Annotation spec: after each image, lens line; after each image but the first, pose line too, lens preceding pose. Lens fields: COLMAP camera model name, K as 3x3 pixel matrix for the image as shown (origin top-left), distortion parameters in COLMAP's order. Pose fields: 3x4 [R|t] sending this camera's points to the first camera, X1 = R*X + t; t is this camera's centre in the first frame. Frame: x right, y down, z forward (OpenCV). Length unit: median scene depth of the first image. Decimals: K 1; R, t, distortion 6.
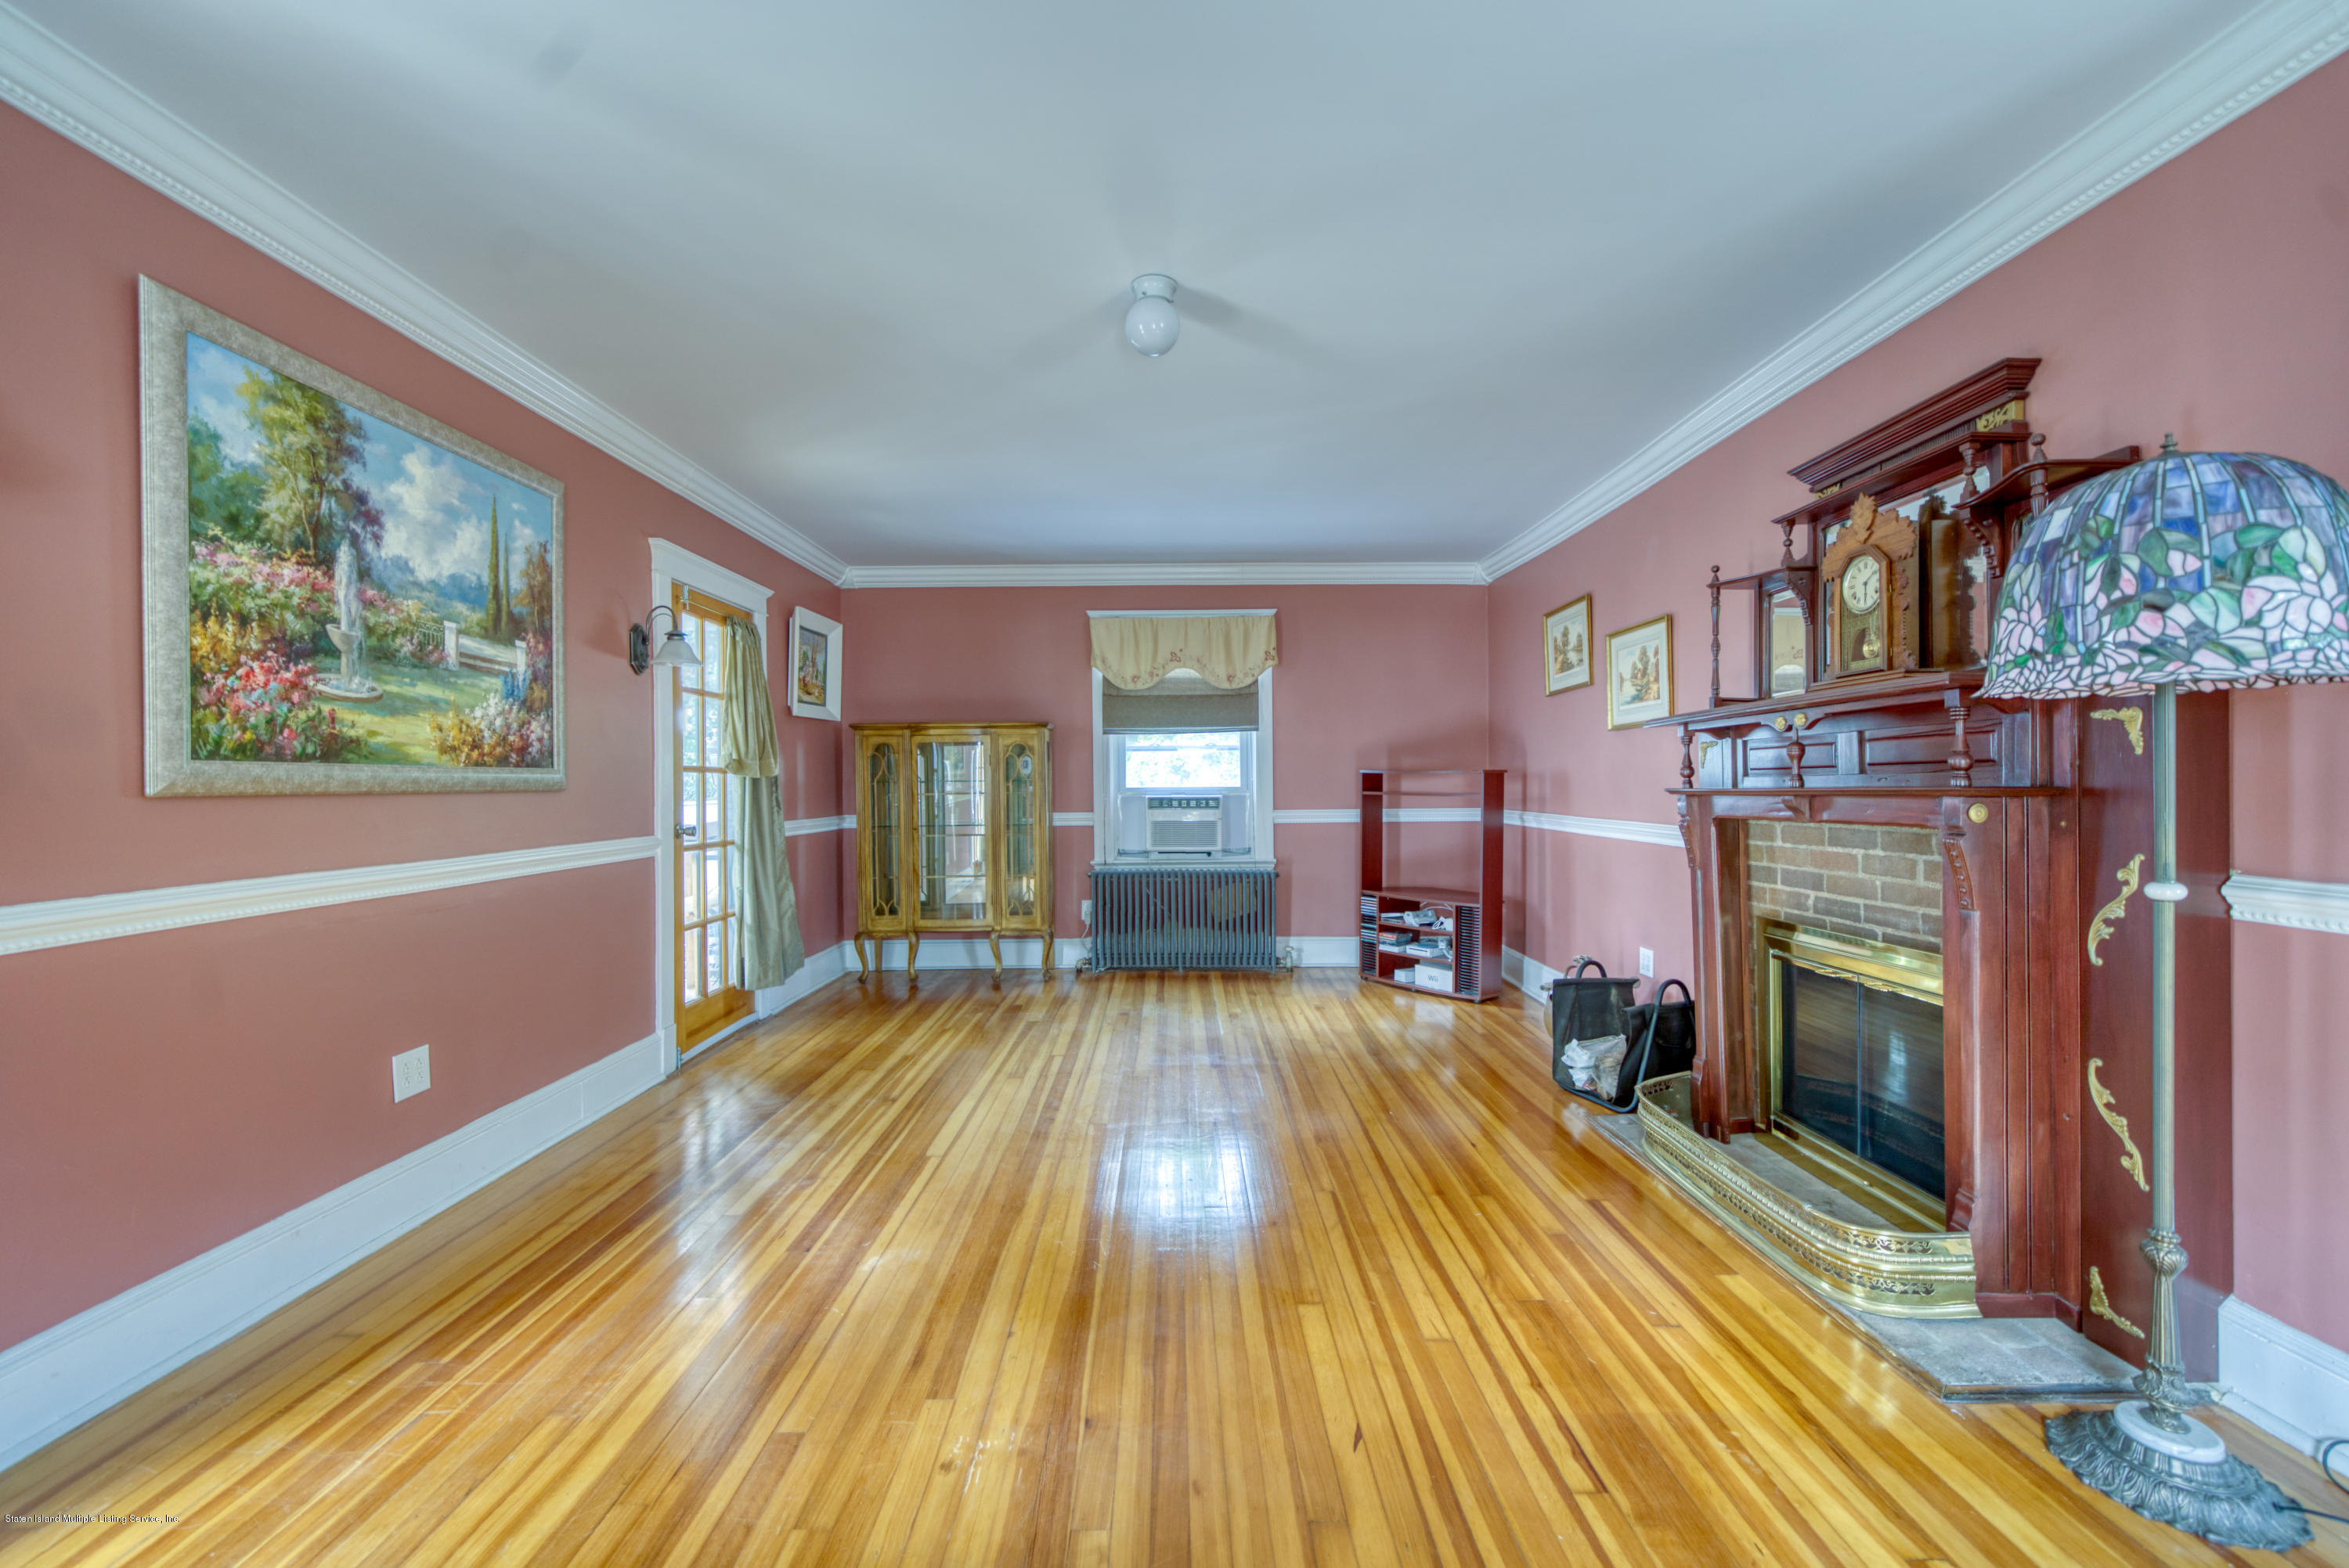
lens RADIAL K [[974.6, 0, 1168.1], [0, 974.6, 787.8], [0, 0, 1]] dist [0.002734, 0.000707]
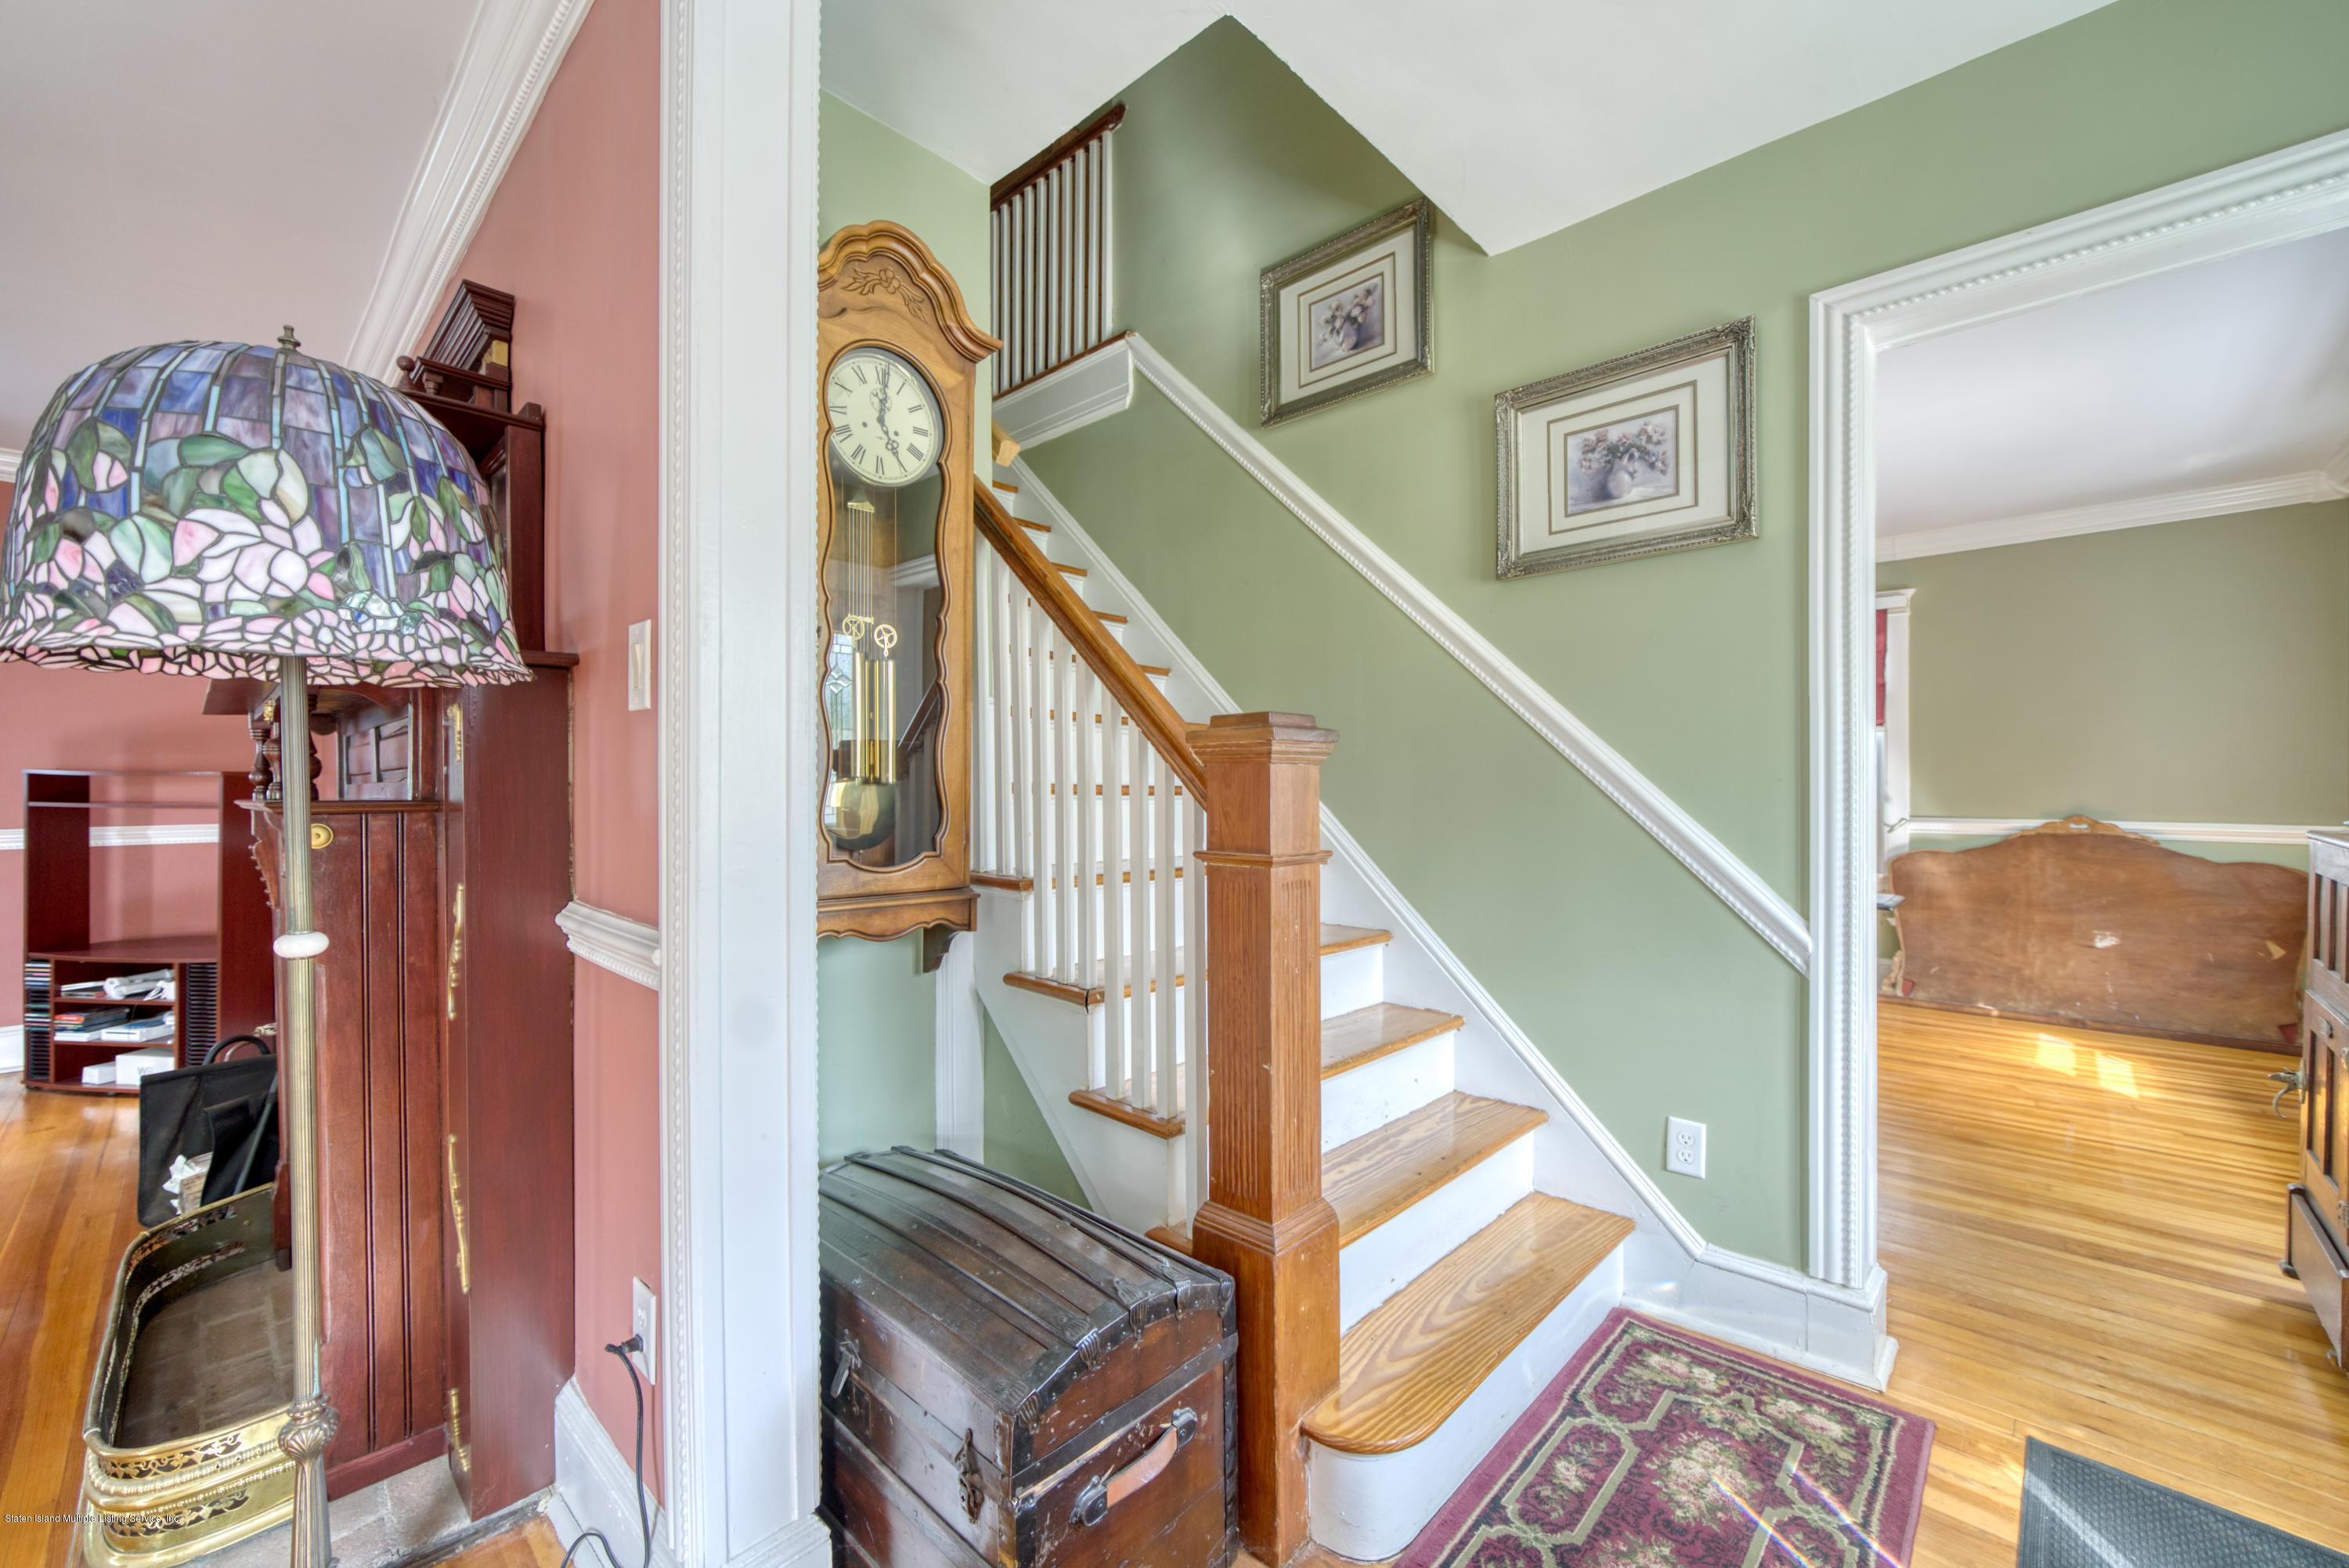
lens RADIAL K [[940.9, 0, 1174.5], [0, 940.9, 784.0], [0, 0, 1]] dist [-0.000238, 0.000219]
pose [[0.687077, 0.004247, 0.726572, 1.084001], [0.001016, 0.999976, -0.006807, -0.012248], [-0.726584, 0.005415, 0.687056, 0.030948]]
